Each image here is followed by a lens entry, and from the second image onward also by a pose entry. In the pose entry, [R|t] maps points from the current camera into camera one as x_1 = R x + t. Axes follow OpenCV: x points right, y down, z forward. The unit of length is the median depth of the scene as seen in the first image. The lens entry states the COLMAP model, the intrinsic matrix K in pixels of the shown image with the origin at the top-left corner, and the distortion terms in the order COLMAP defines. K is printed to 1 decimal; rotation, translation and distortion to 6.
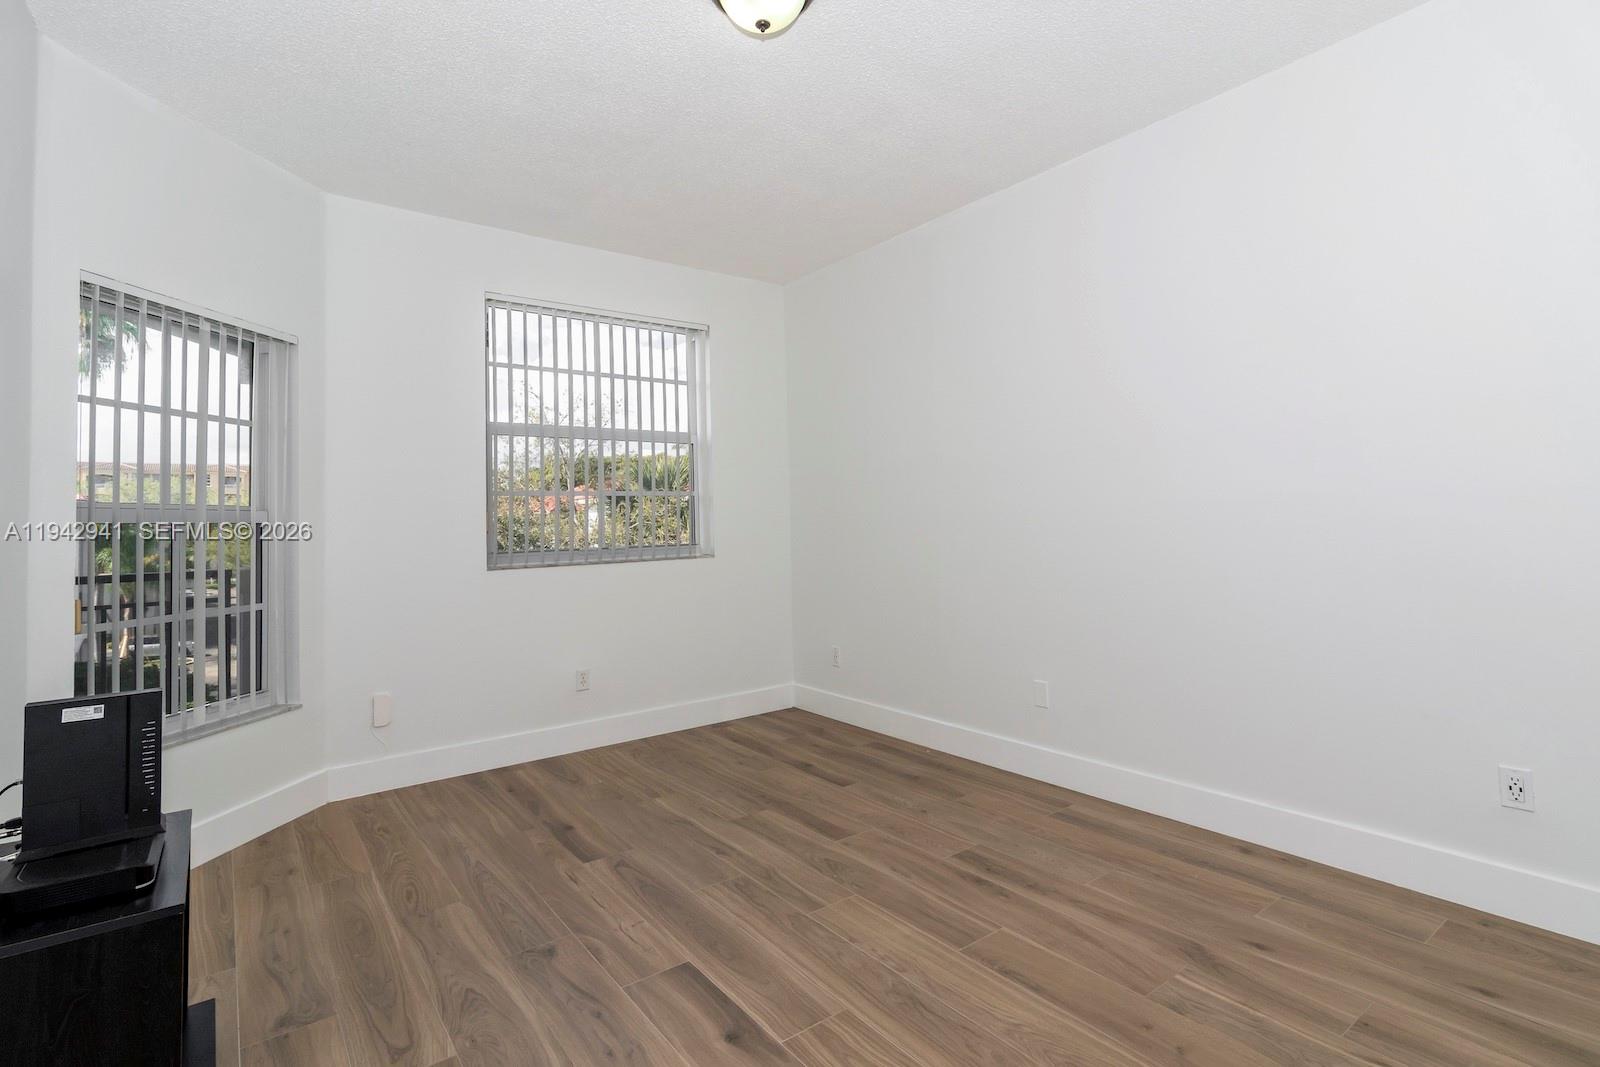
lens RADIAL K [[782.3, 0, 785.4], [0, 782.3, 531.0], [0, 0, 1]] dist [-0.003332, 0.003728]
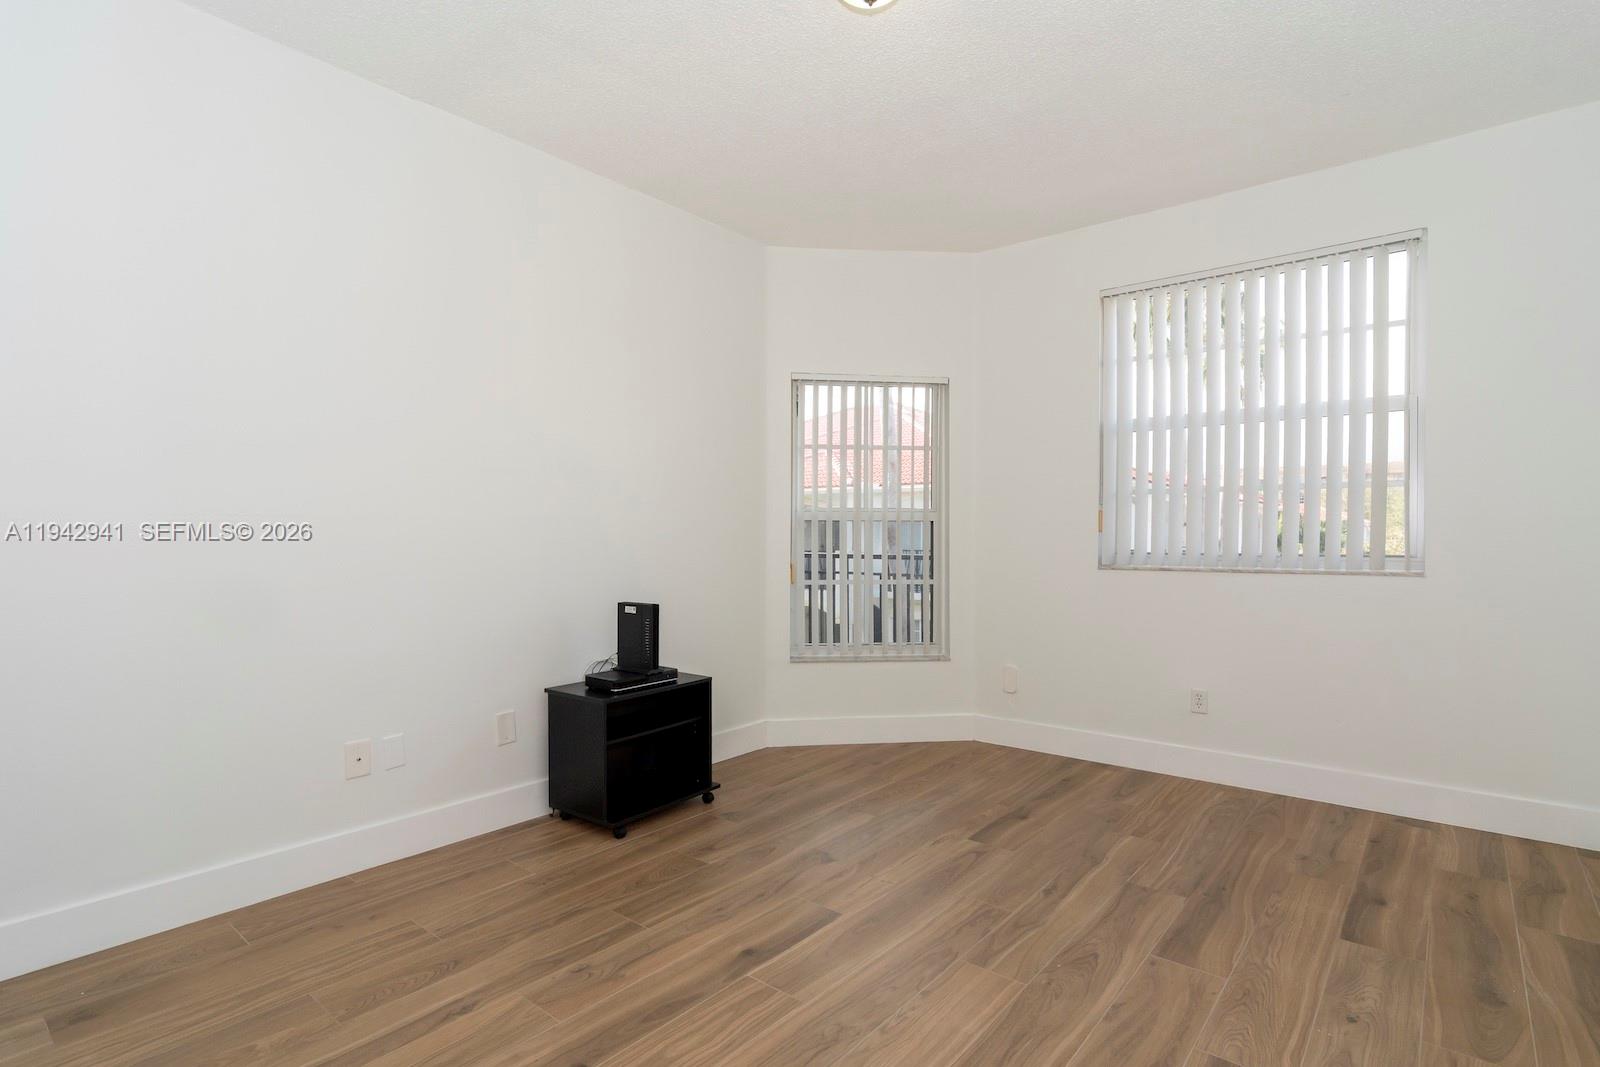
lens RADIAL K [[782.3, 0, 812.3], [0, 782.3, 531.3], [0, 0, 1]] dist [-0.003332, 0.003728]
pose [[0.250224, 0.020480, -0.967971, 0.768583], [-0.015019, 0.999738, 0.017270, -0.019662], [0.968072, 0.010217, 0.250466, 0.538894]]
